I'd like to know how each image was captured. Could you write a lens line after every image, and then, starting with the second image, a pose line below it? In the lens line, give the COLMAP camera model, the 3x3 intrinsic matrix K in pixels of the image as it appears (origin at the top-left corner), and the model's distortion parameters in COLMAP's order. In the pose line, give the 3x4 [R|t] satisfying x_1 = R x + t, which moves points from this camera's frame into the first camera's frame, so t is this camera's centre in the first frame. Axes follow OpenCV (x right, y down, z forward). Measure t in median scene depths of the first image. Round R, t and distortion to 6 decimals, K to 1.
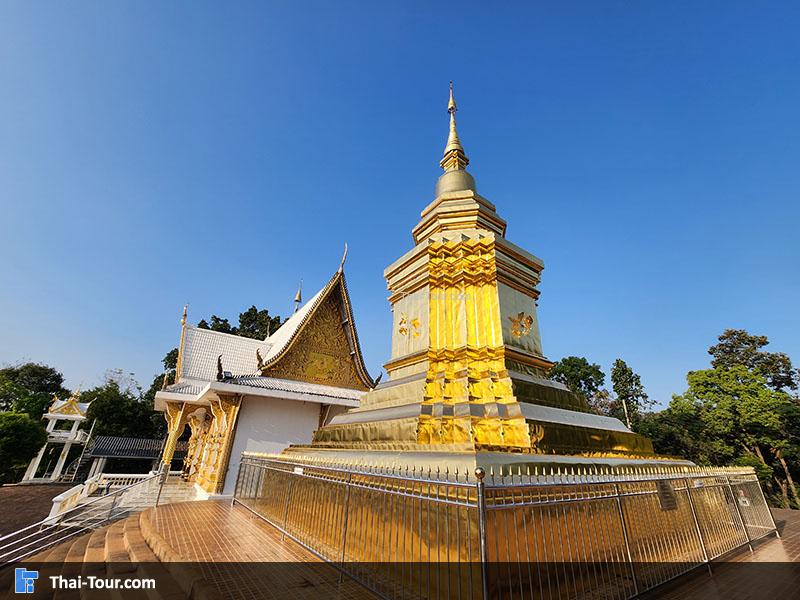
lens RADIAL K [[333.9, 0, 400.0], [0, 333.9, 300.0], [0, 0, 1]] dist [-0.001369, -0.000139]
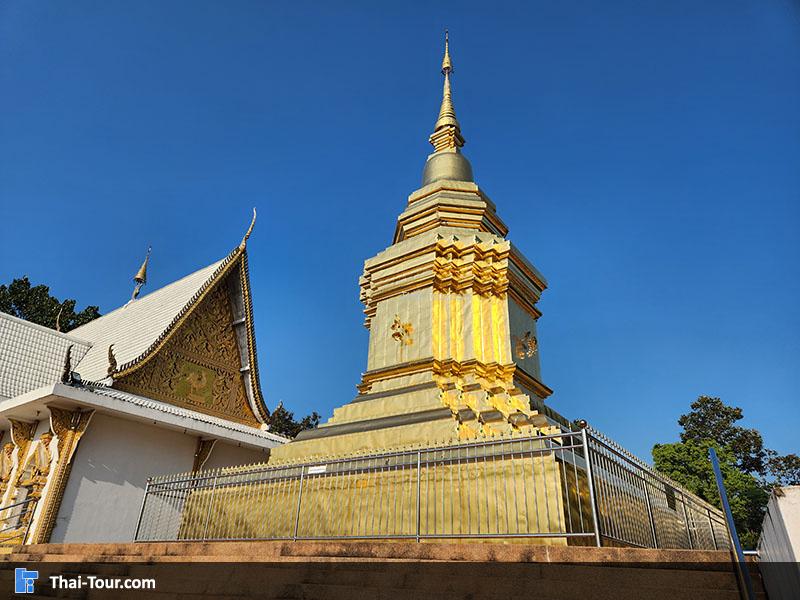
lens RADIAL K [[515.8, 0, 398.7], [0, 515.8, 292.7], [0, 0, 1]] dist [0.117966, -0.085667]
pose [[0.957377, 0.147013, 0.248629, -0.201965], [-0.137057, 0.988922, -0.056992, 0.036045], [-0.254253, 0.020486, 0.966921, -0.170067]]
